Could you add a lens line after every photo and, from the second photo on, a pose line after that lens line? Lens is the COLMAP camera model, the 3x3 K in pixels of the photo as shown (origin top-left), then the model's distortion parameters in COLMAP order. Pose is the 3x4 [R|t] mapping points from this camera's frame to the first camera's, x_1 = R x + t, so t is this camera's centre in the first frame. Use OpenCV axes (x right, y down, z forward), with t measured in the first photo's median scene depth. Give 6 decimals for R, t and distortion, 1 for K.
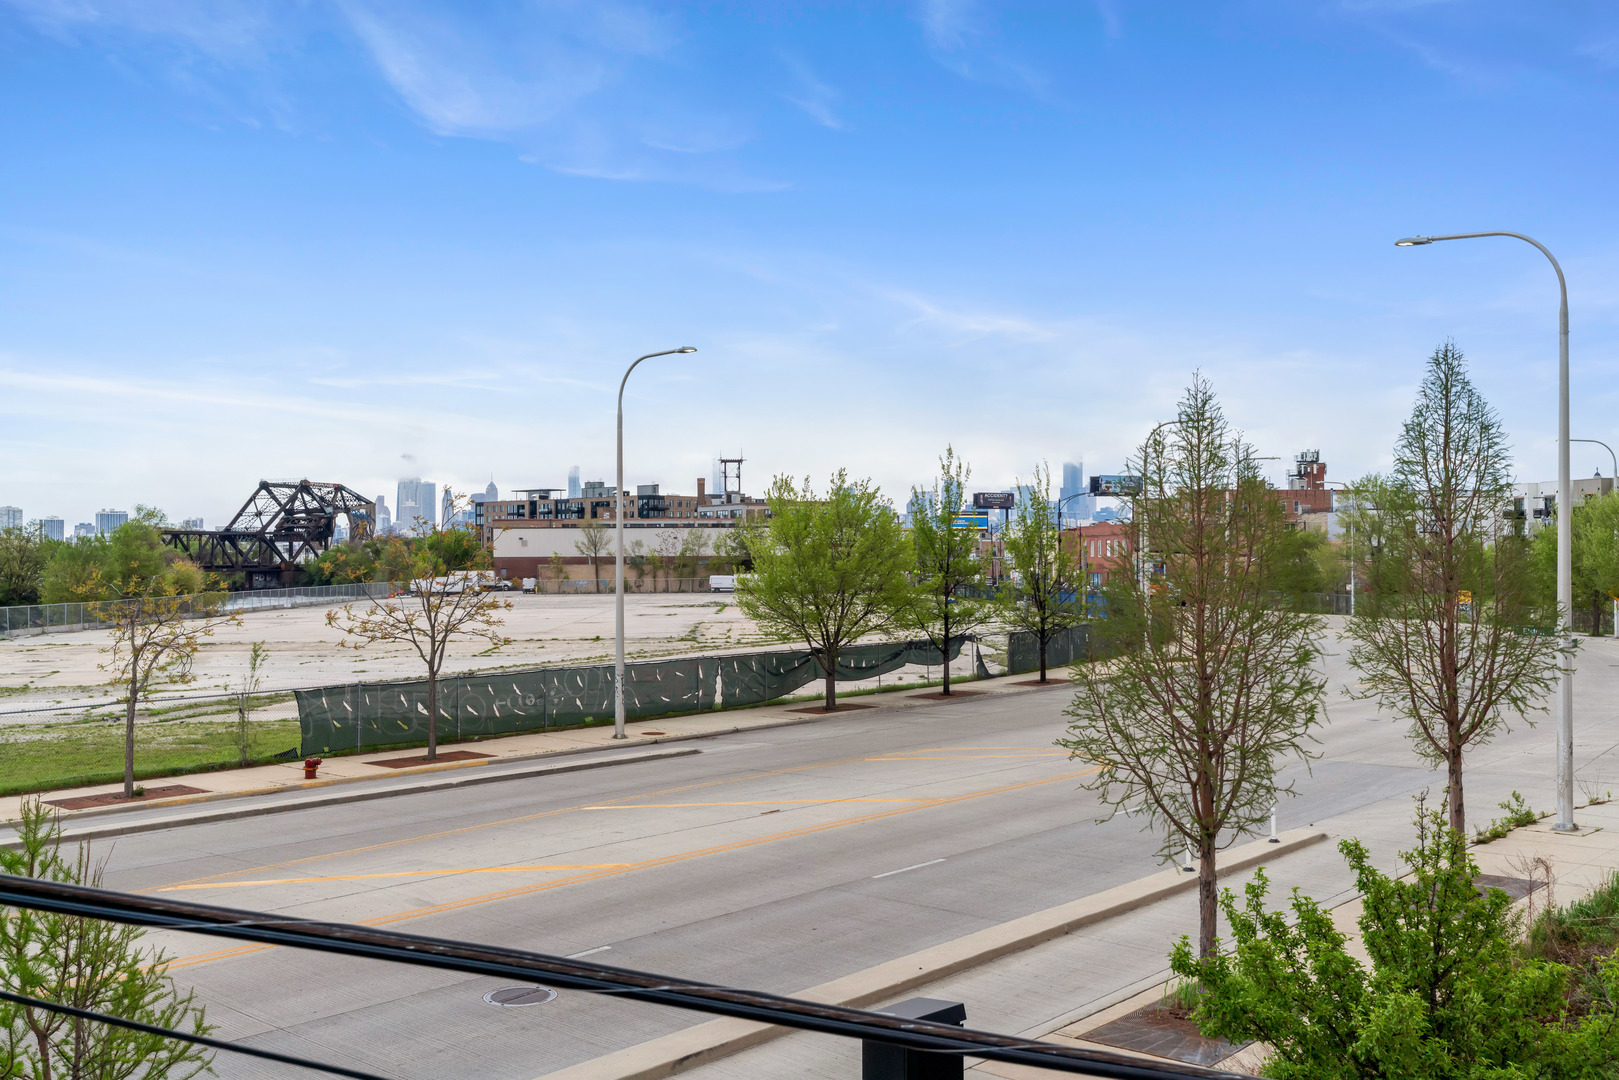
lens RADIAL K [[1587.2, 0, 809.4], [0, 1587.2, 540.2], [0, 0, 1]] dist [0.026208, 0.000000]
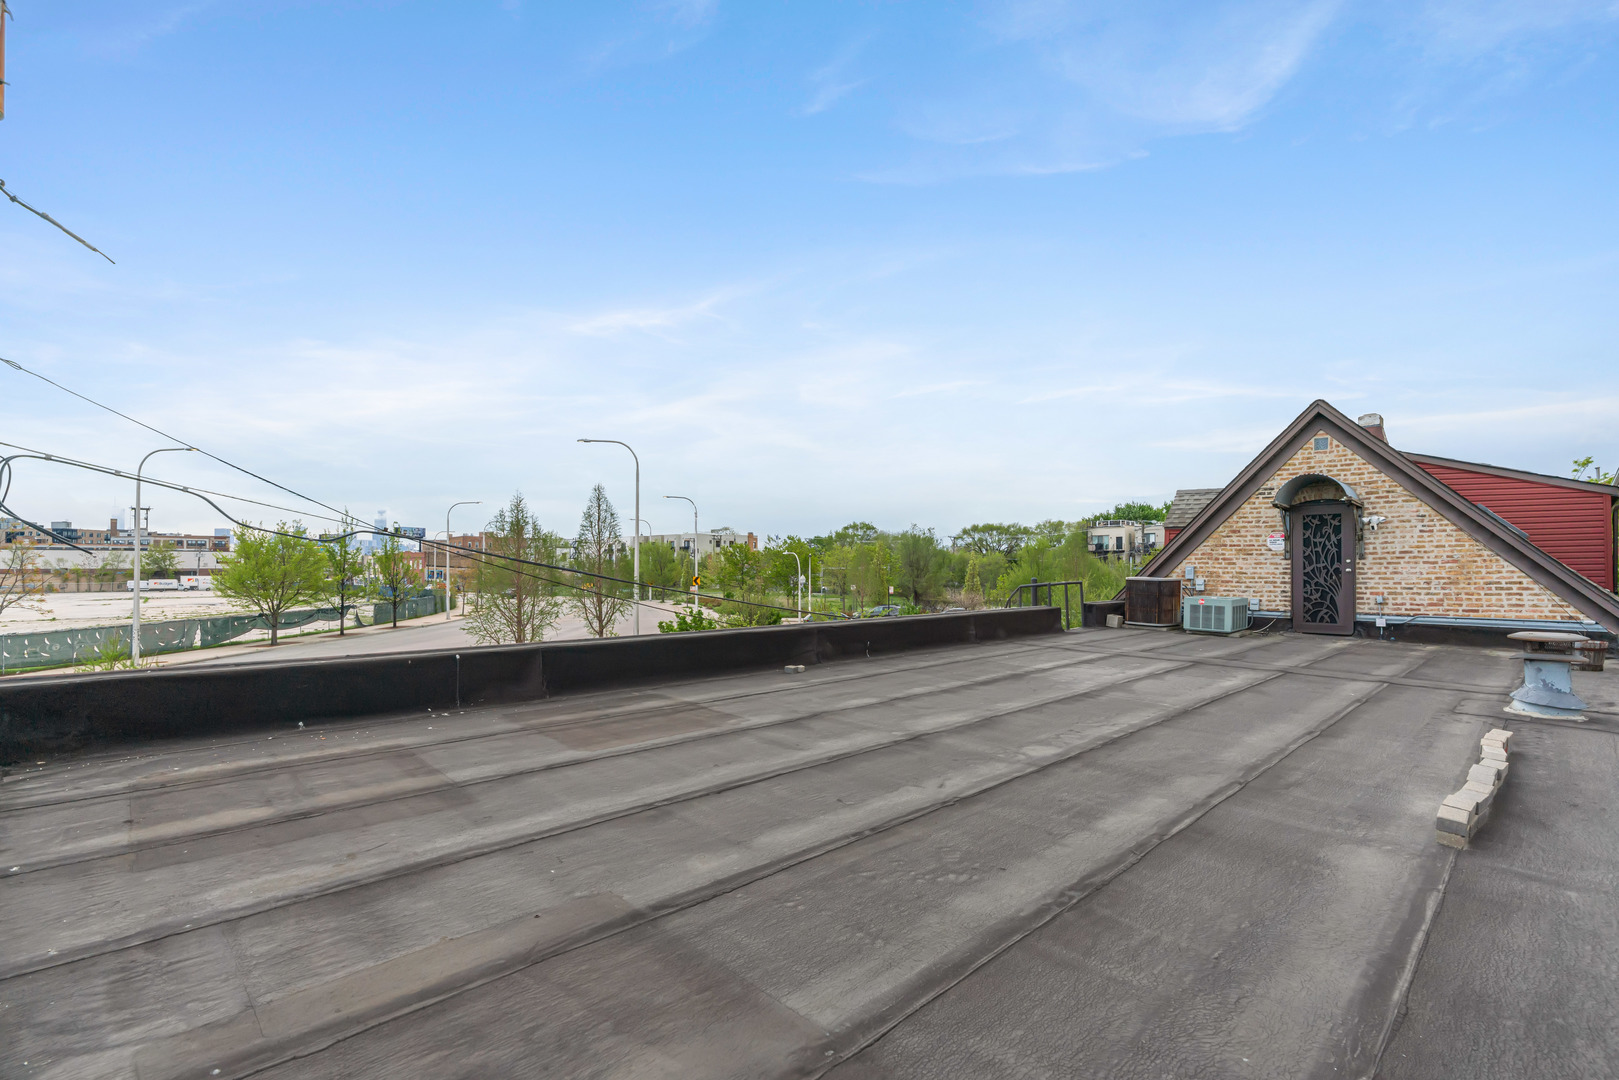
lens RADIAL K [[754.6, 0, 811.6], [0, 754.6, 547.4], [0, 0, 1]] dist [0.001994, 0.000133]
pose [[0.777286, 0.020551, 0.628812, -0.051839], [-0.008091, 0.999710, -0.022672, 0.005110], [-0.629096, 0.012535, 0.777227, -0.094070]]
